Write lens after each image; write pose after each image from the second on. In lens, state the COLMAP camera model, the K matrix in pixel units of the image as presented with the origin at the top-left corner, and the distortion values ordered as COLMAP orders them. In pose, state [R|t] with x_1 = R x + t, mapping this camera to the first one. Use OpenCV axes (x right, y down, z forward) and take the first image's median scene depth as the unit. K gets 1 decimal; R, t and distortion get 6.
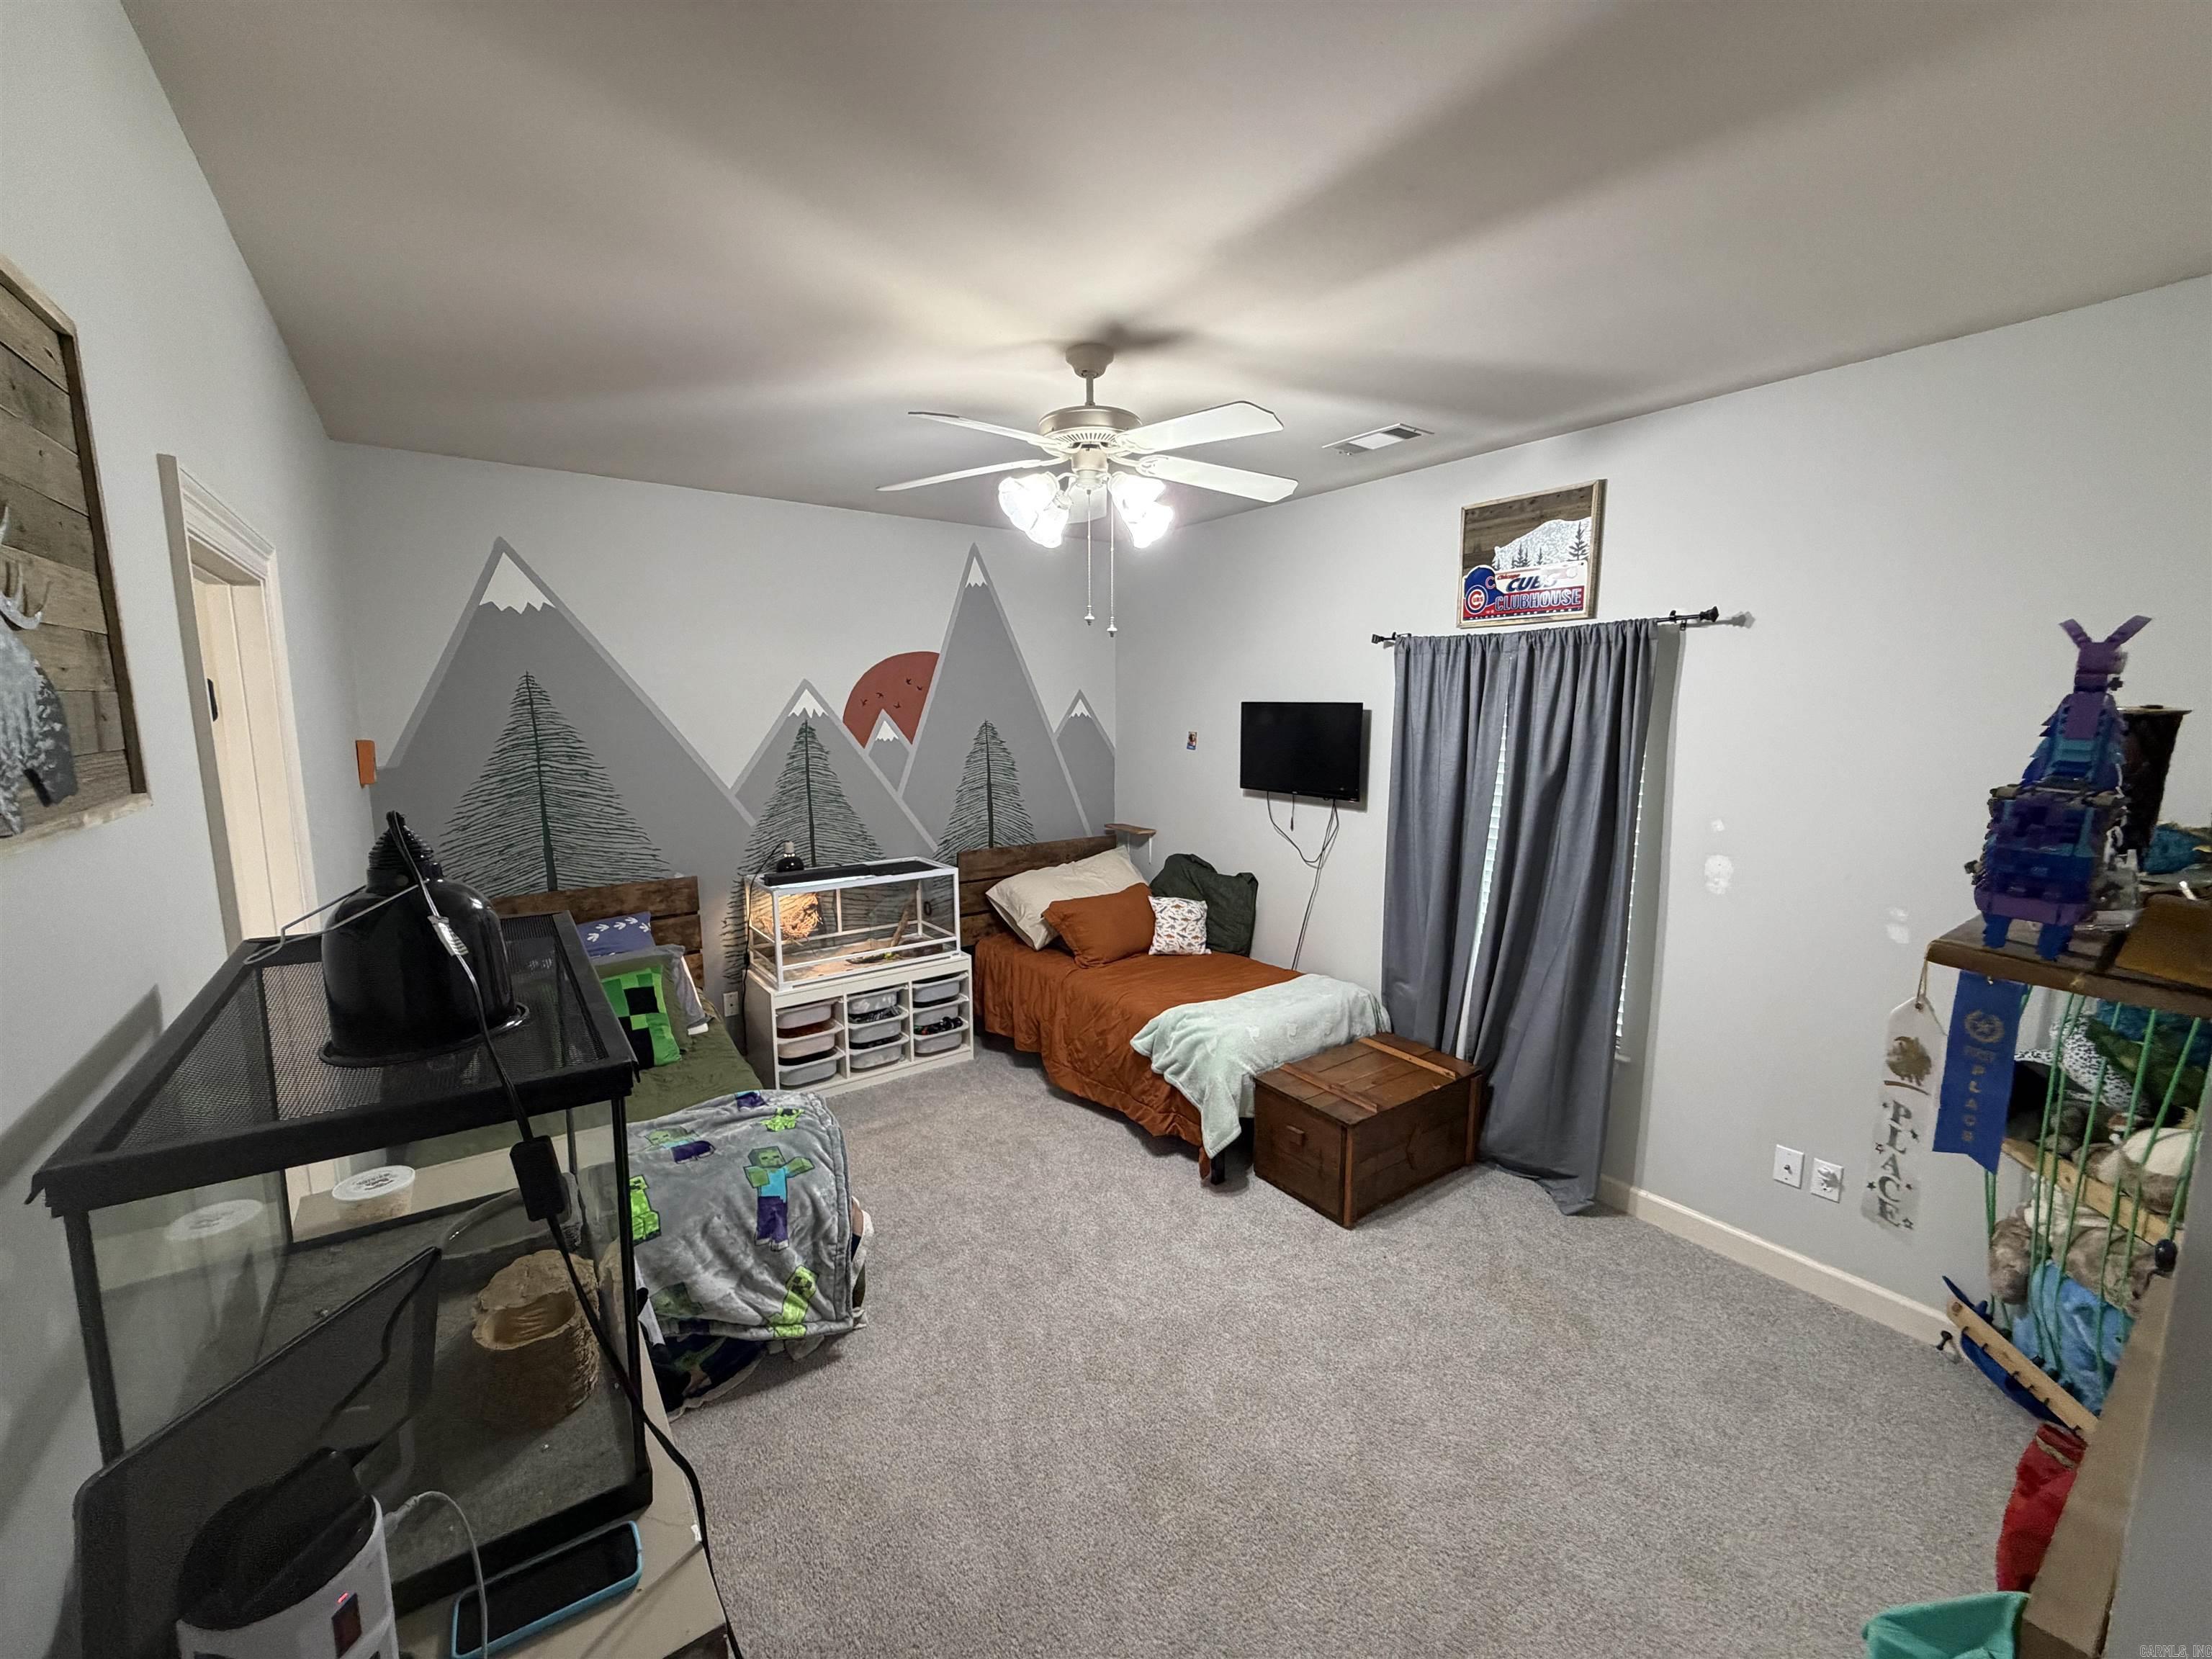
lens RADIAL K [[881.3, 0, 1103.2], [0, 881.3, 835.7], [0, 0, 1]] dist [0.001088, -0.000163]
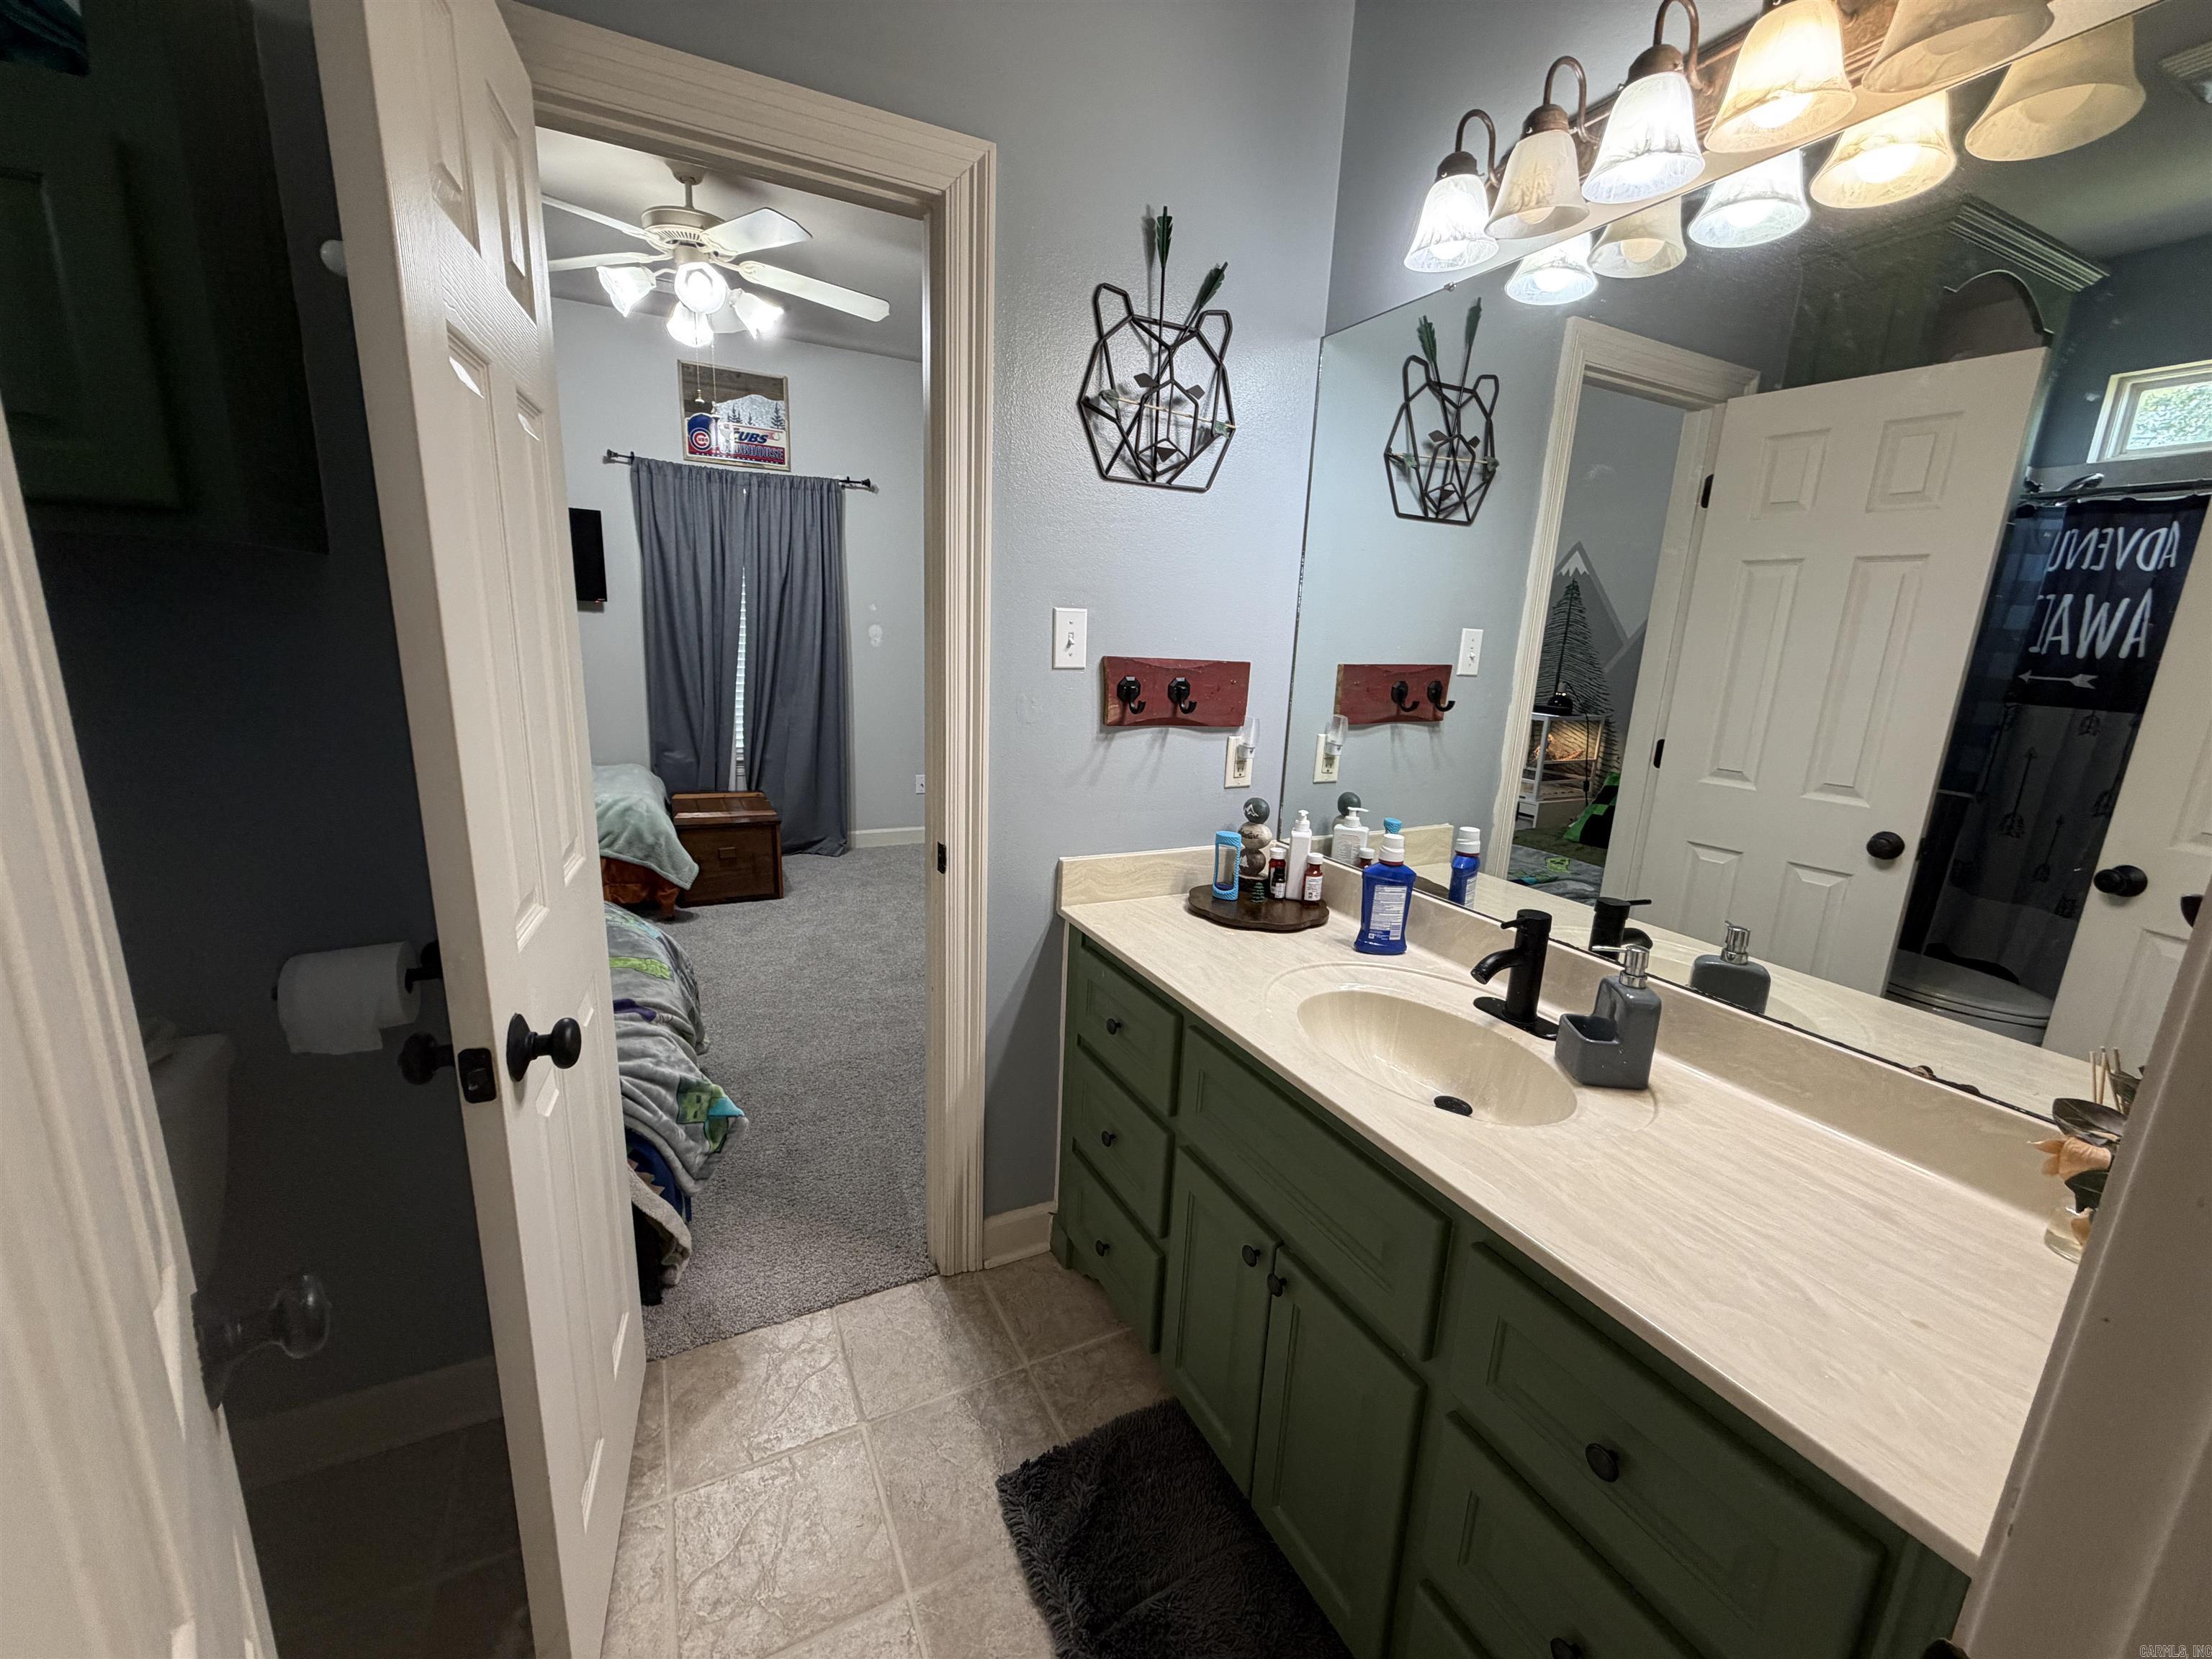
lens RADIAL K [[881.3, 0, 1093.4], [0, 881.3, 831.3], [0, 0, 1]] dist [0.001088, -0.000163]
pose [[0.164100, -0.221393, 0.961279, -0.934157], [0.100660, 0.973160, 0.206945, 0.094047], [-0.981294, 0.062803, 0.181981, 0.233255]]
